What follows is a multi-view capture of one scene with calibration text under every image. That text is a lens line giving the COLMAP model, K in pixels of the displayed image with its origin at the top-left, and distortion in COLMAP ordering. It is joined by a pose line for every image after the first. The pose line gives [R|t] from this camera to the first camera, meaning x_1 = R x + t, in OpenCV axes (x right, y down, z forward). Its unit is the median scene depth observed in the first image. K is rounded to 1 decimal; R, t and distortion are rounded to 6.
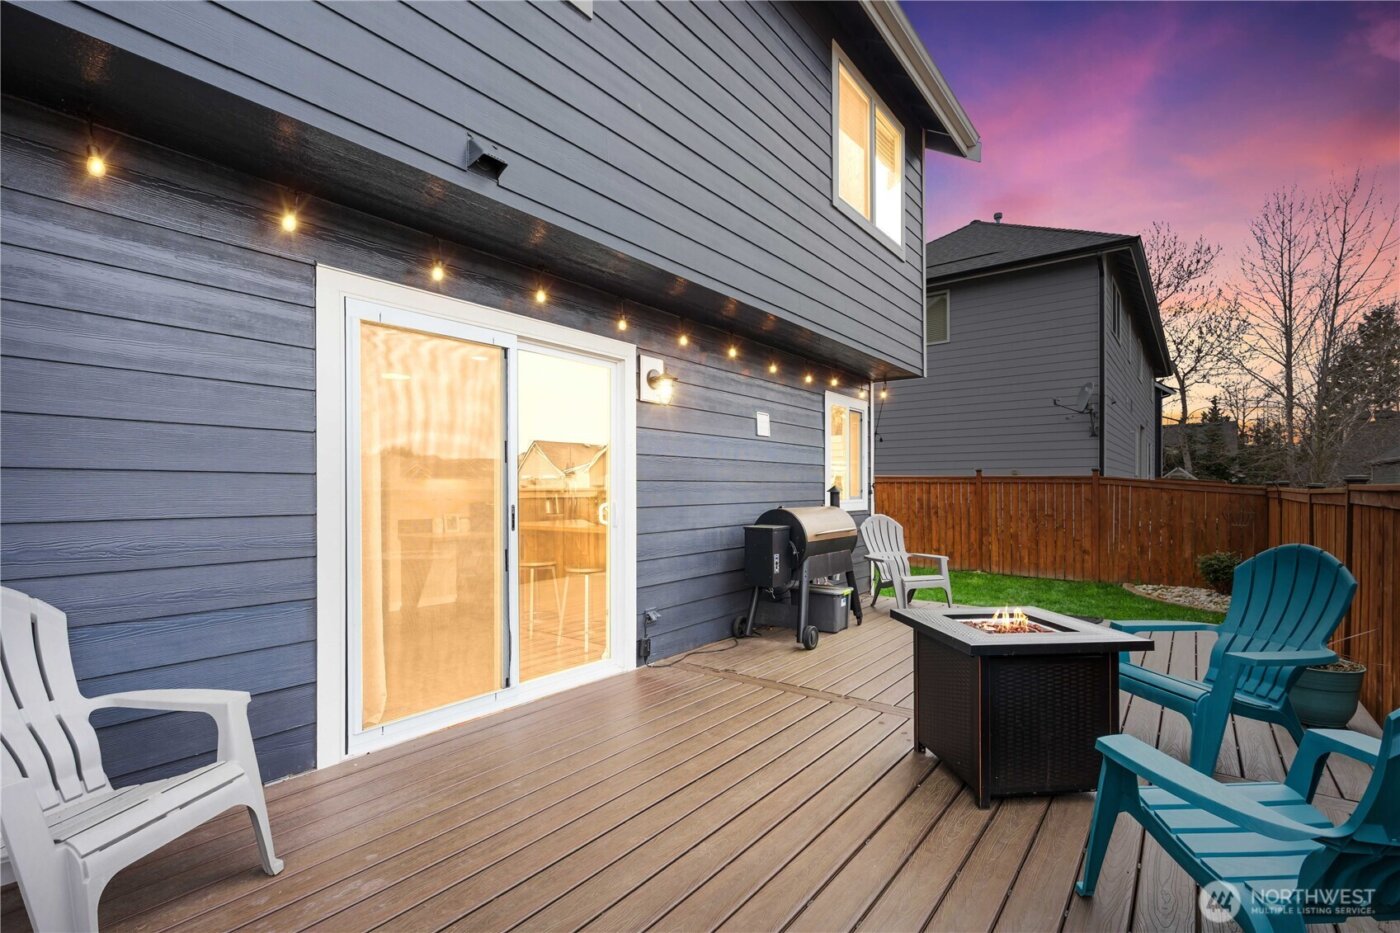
lens RADIAL K [[644.6, 0, 679.8], [0, 644.6, 489.5], [0, 0, 1]] dist [-0.000161, -0.000378]
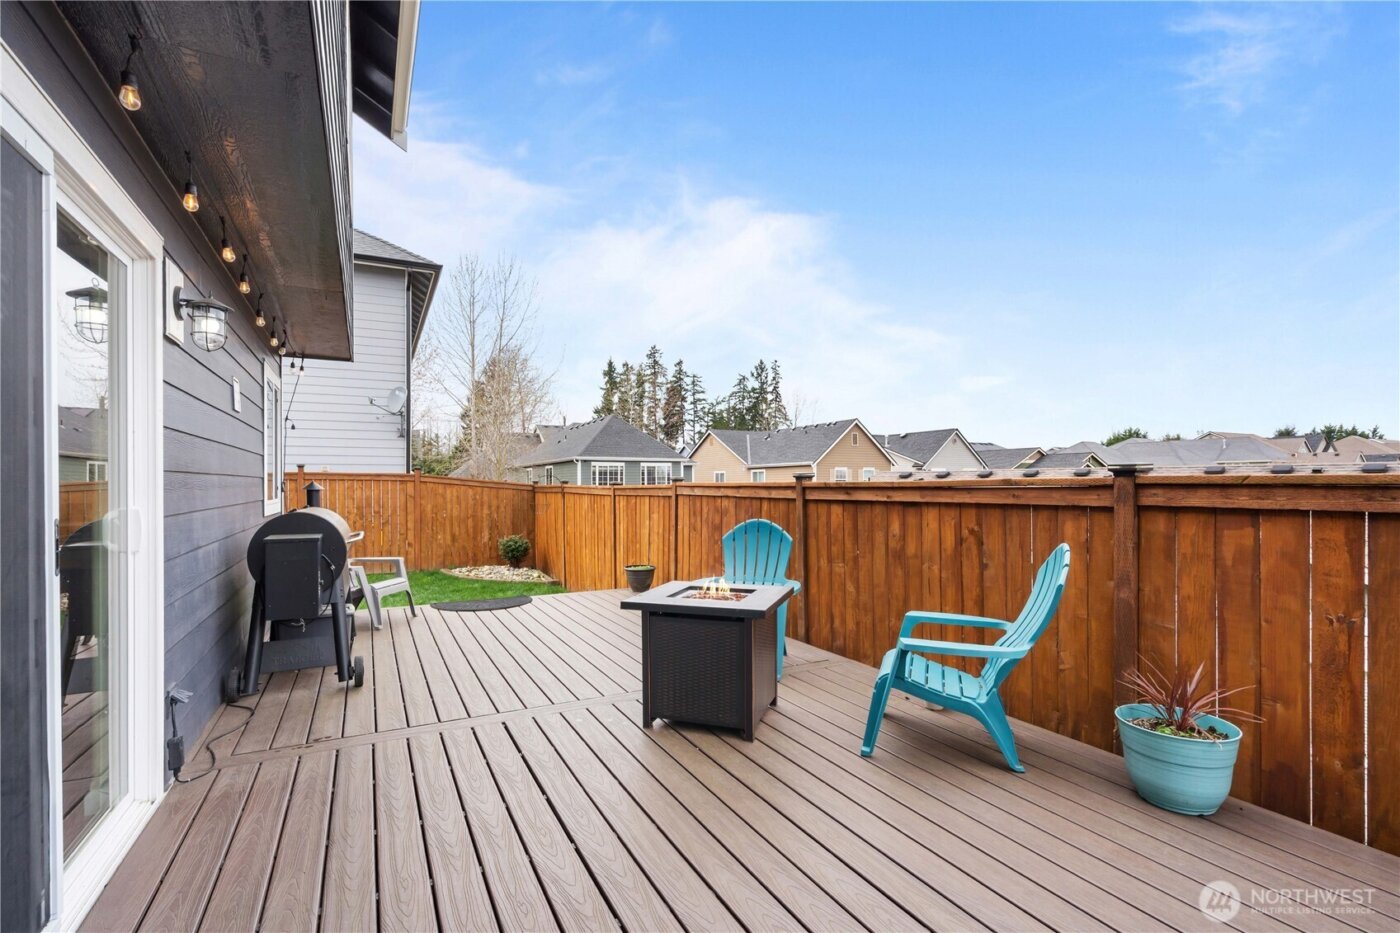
lens RADIAL K [[644.6, 0, 695.7], [0, 644.6, 480.1], [0, 0, 1]] dist [-0.000161, -0.000378]
pose [[0.419475, 0.007000, 0.907740, -0.156034], [0.002626, 0.999957, -0.008925, 0.000171], [-0.907763, 0.006128, 0.419438, 0.125059]]
